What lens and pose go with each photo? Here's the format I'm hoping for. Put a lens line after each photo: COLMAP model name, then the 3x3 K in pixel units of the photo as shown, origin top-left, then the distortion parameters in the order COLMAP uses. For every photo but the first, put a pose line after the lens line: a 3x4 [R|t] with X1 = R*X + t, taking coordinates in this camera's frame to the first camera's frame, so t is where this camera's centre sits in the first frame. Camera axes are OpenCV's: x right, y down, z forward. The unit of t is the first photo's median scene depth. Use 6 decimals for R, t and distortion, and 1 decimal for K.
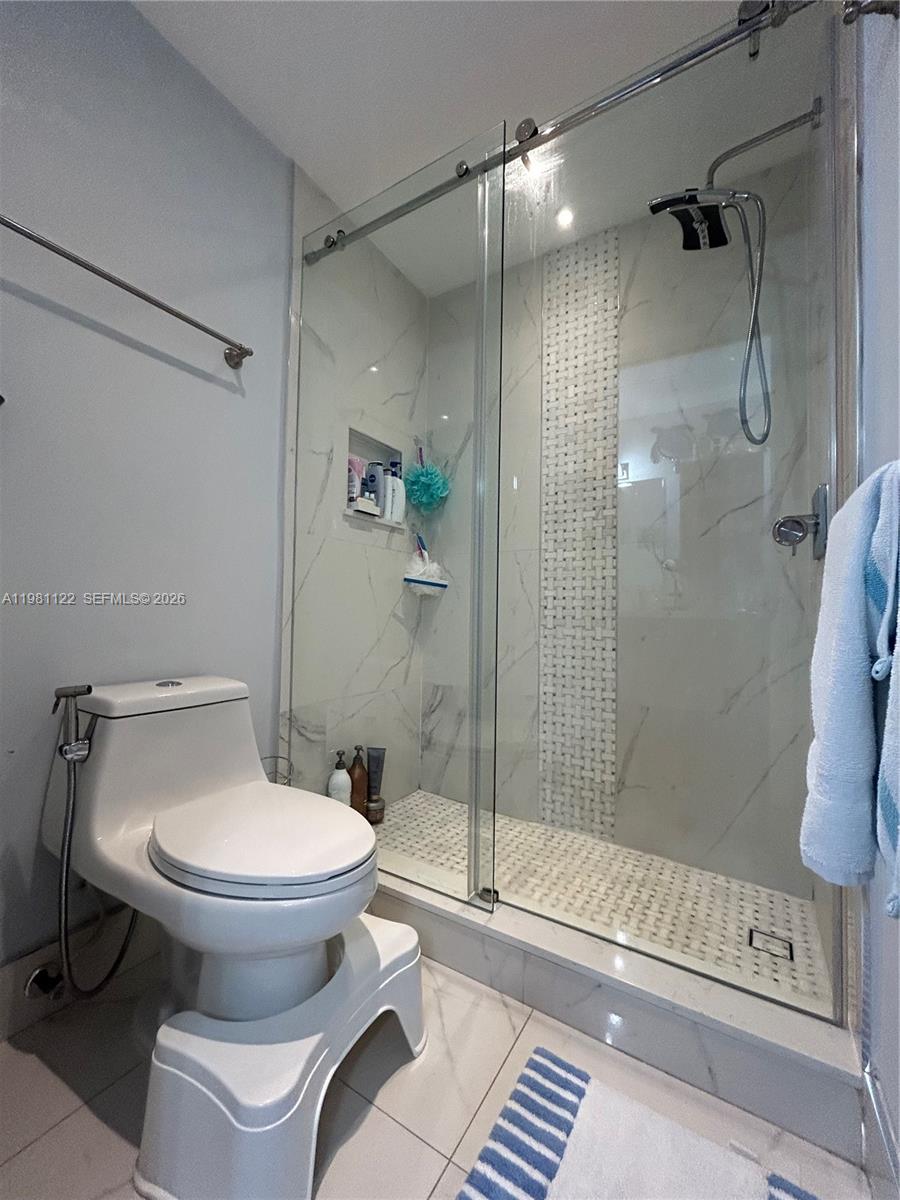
lens RADIAL K [[482.4, 0, 449.7], [0, 482.4, 599.7], [0, 0, 1]] dist [-0.003033, 0.001490]
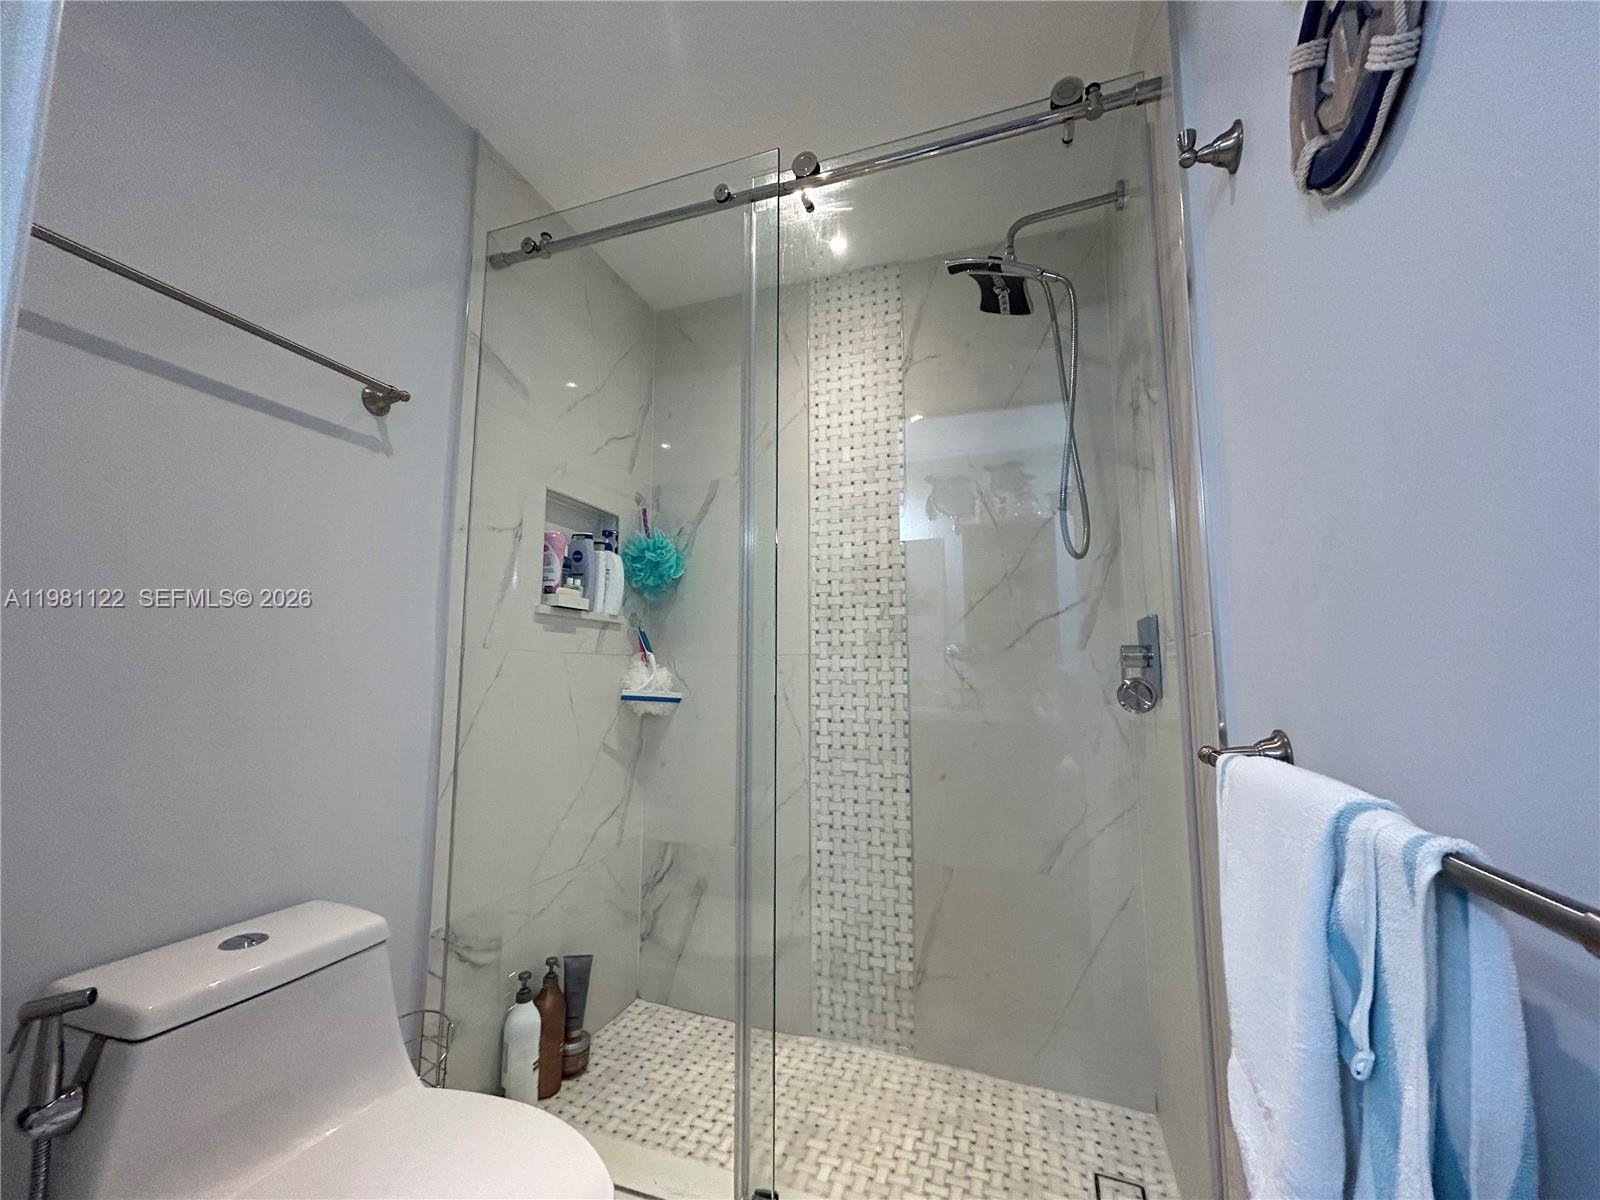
lens RADIAL K [[643.2, 0, 796.9], [0, 643.2, 601.1], [0, 0, 1]] dist [-0.003033, 0.001490]
pose [[0.976136, 0.007853, 0.217018, -0.055070], [0.010100, 0.996623, -0.081494, -0.114909], [-0.216926, 0.081741, 0.972760, 0.020074]]
